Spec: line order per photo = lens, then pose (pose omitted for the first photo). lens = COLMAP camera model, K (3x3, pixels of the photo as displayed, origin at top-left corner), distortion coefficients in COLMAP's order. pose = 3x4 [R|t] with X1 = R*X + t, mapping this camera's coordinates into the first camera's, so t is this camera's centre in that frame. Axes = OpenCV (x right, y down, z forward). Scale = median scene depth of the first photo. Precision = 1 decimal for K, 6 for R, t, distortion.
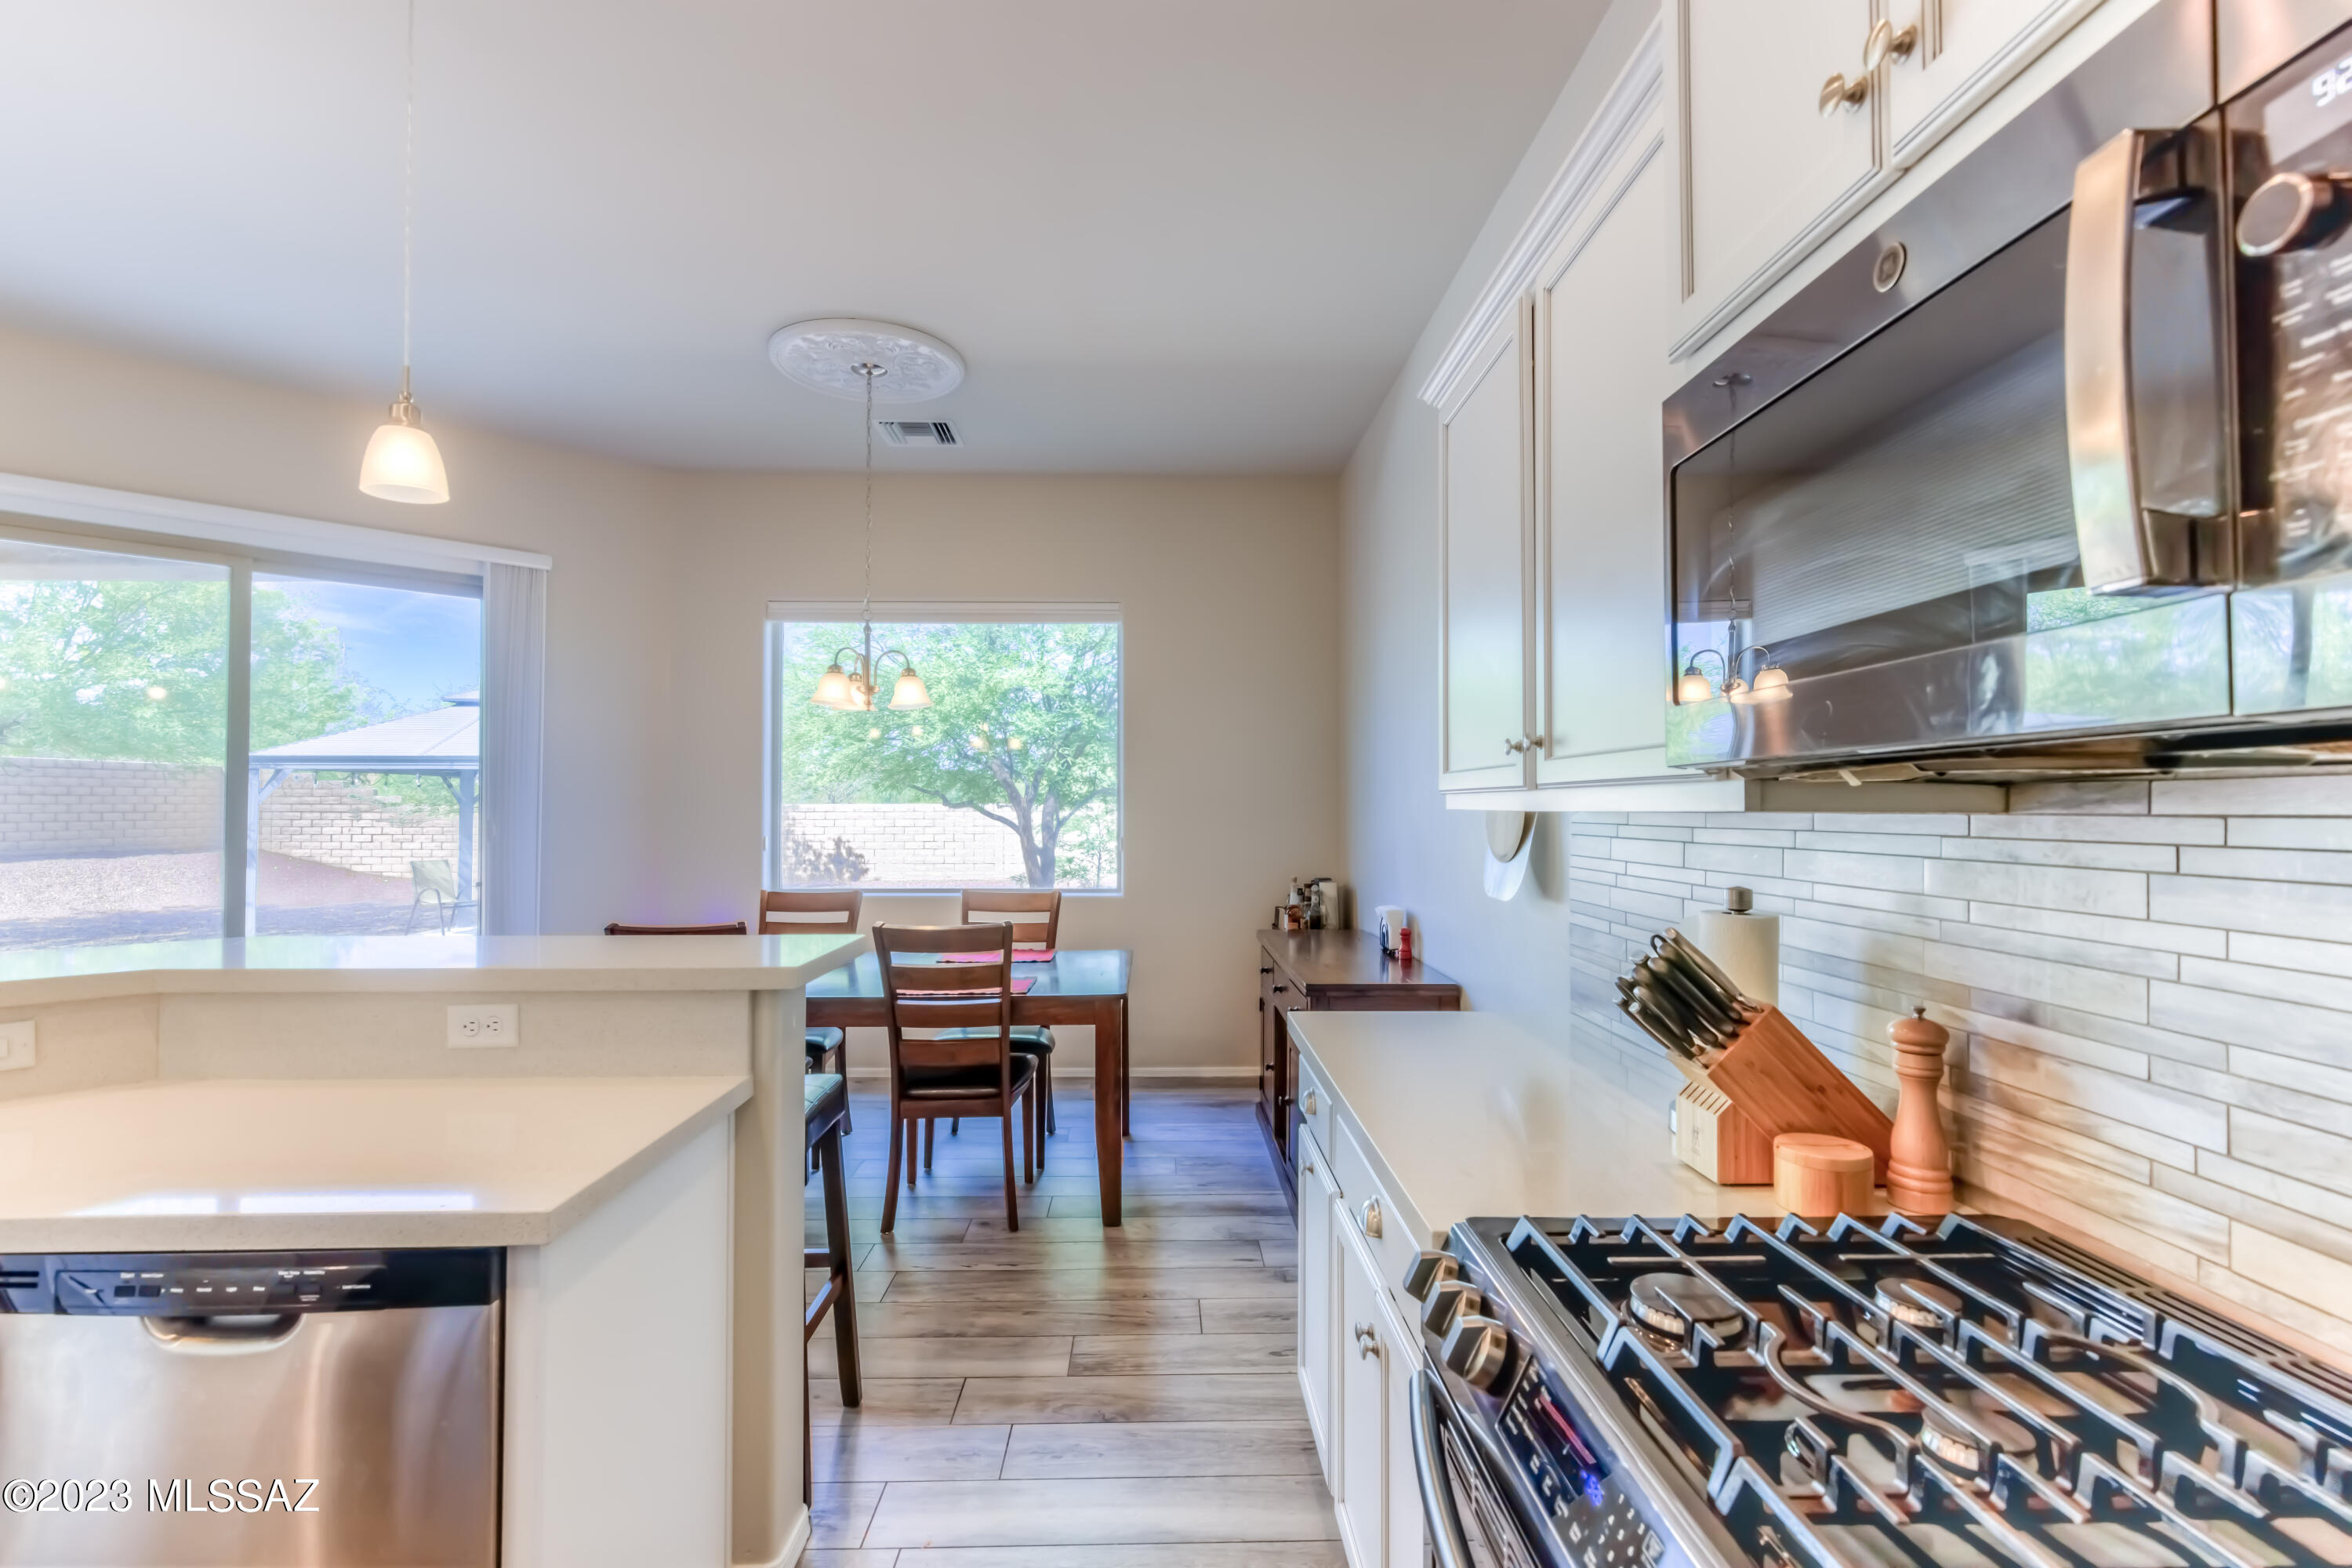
lens RADIAL K [[1090.9, 0, 1186.1], [0, 1090.9, 791.1], [0, 0, 1]] dist [-0.001501, -0.004380]
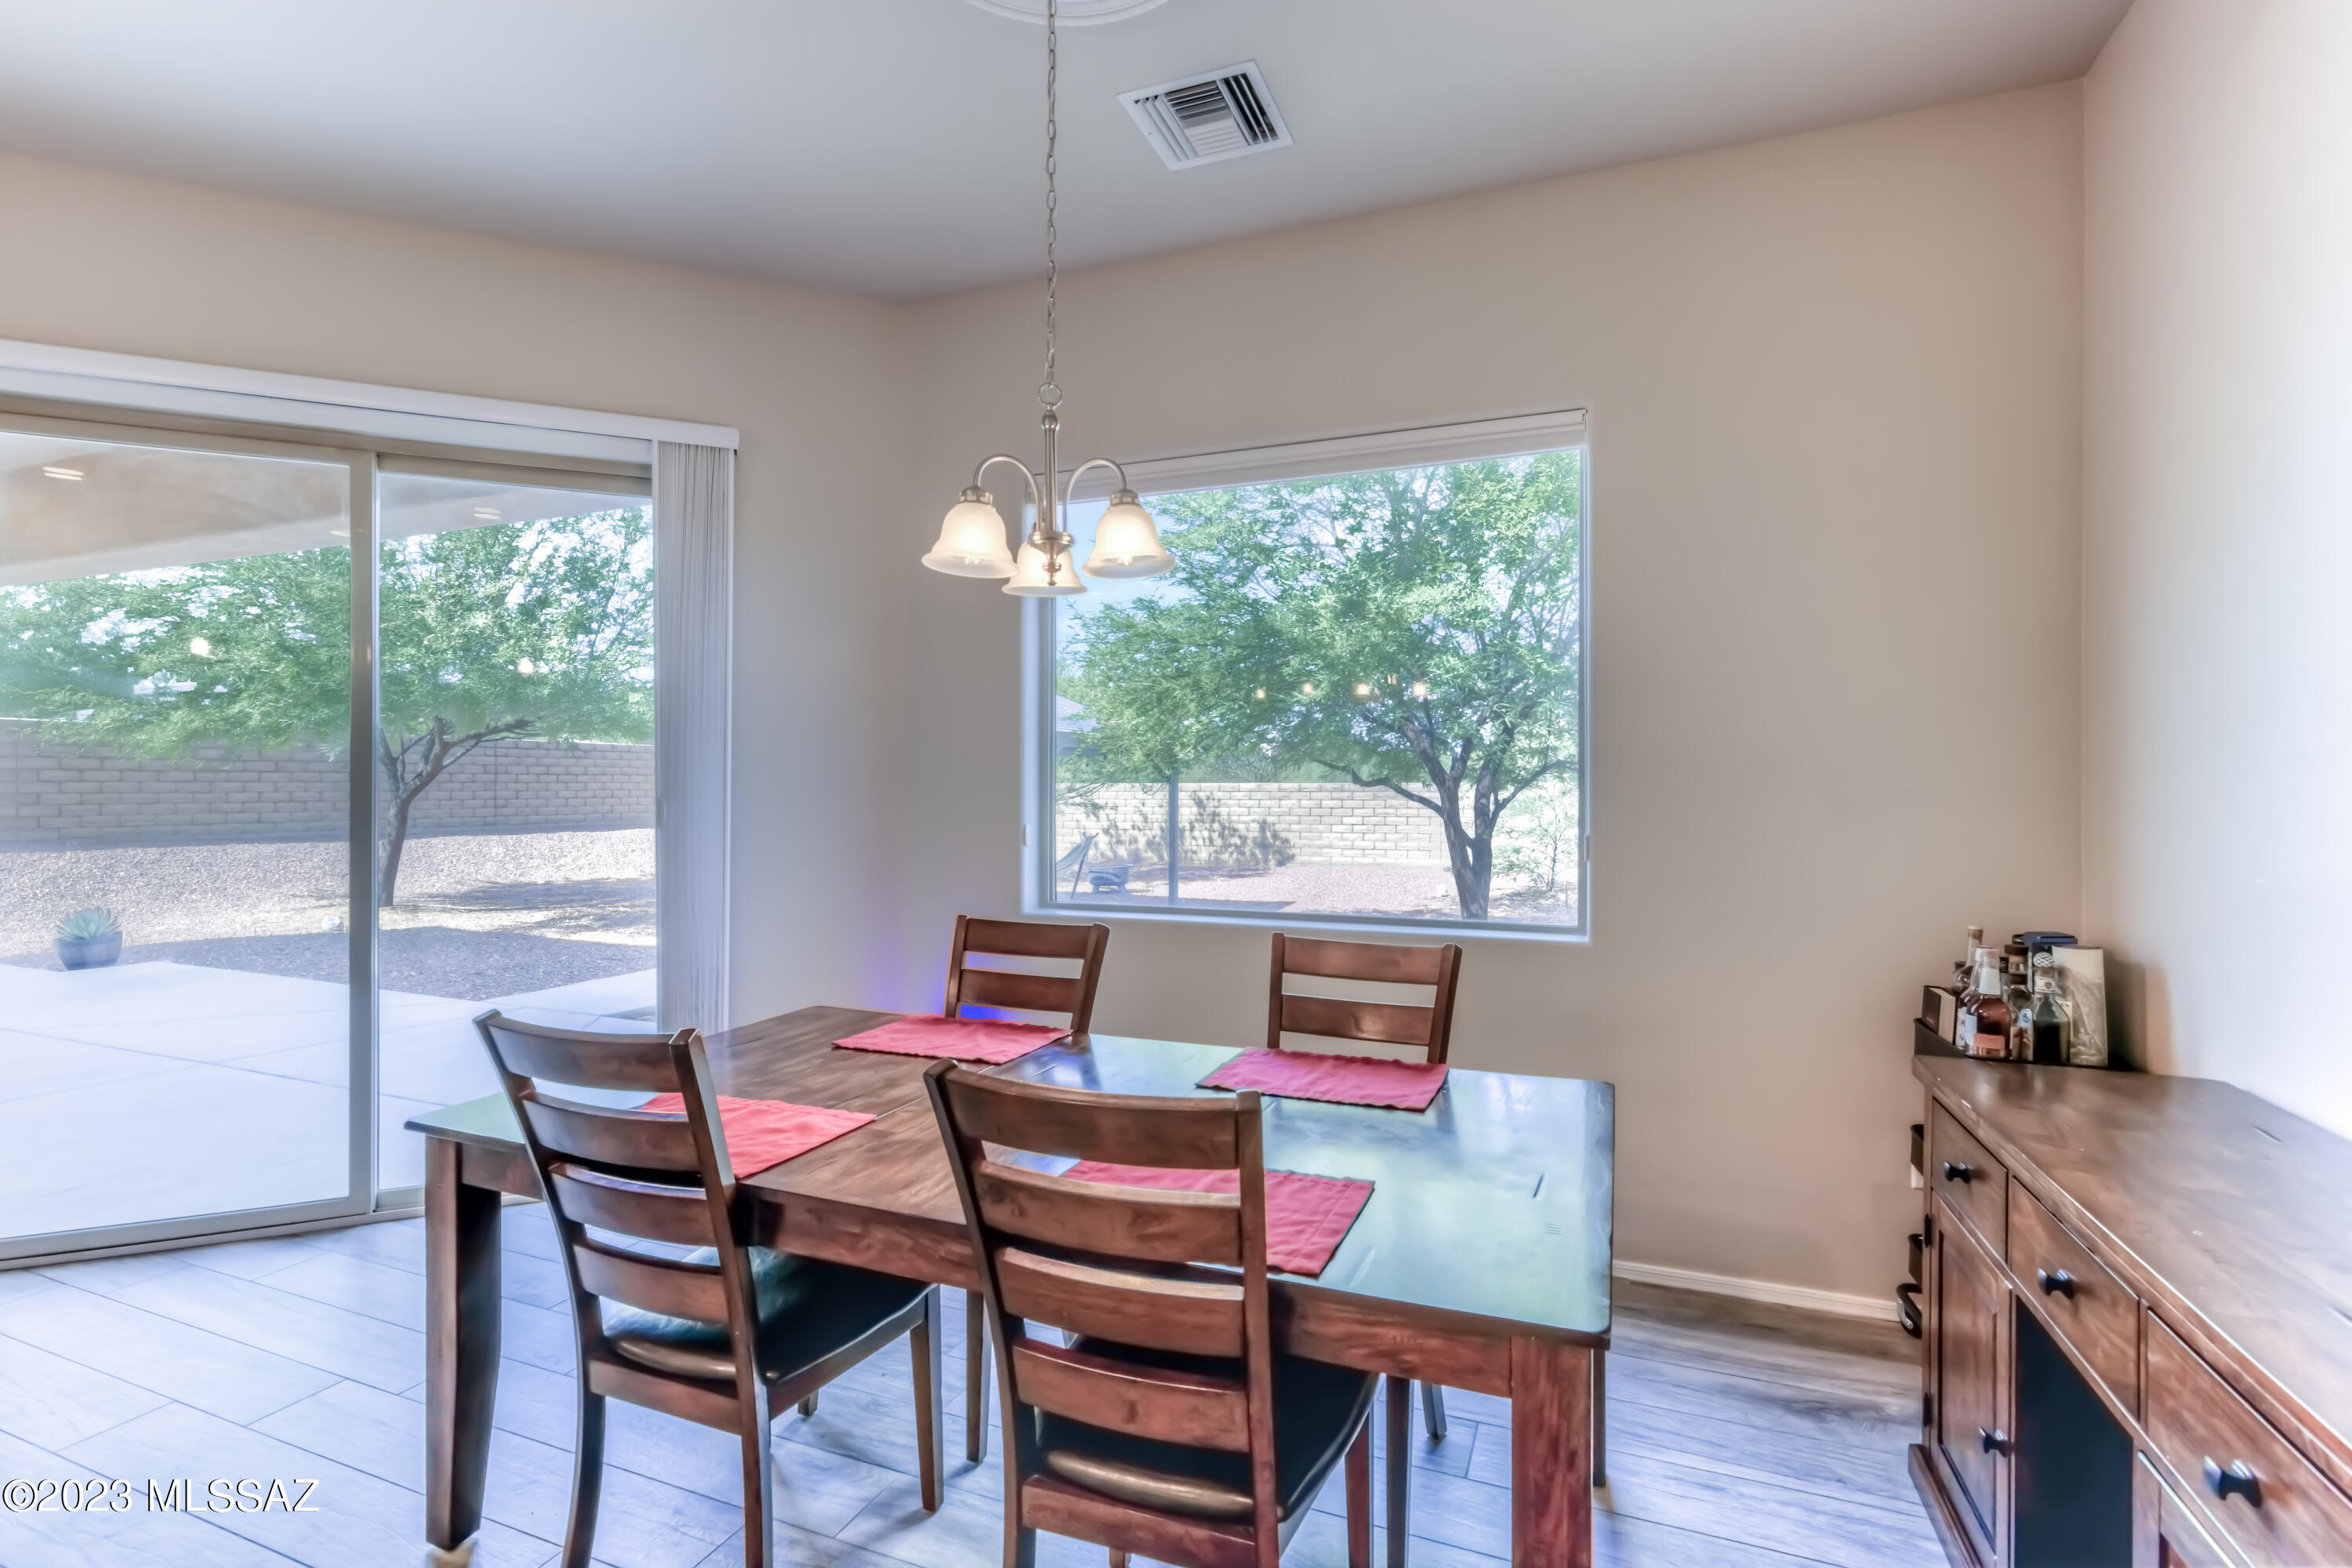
lens RADIAL K [[1090.9, 0, 1180.7], [0, 1090.9, 790.5], [0, 0, 1]] dist [-0.001501, -0.004380]
pose [[0.916388, 0.003046, -0.400279, -0.014684], [0.003699, 0.999864, 0.016076, 0.005213], [0.400274, -0.016213, 0.916252, 0.224490]]
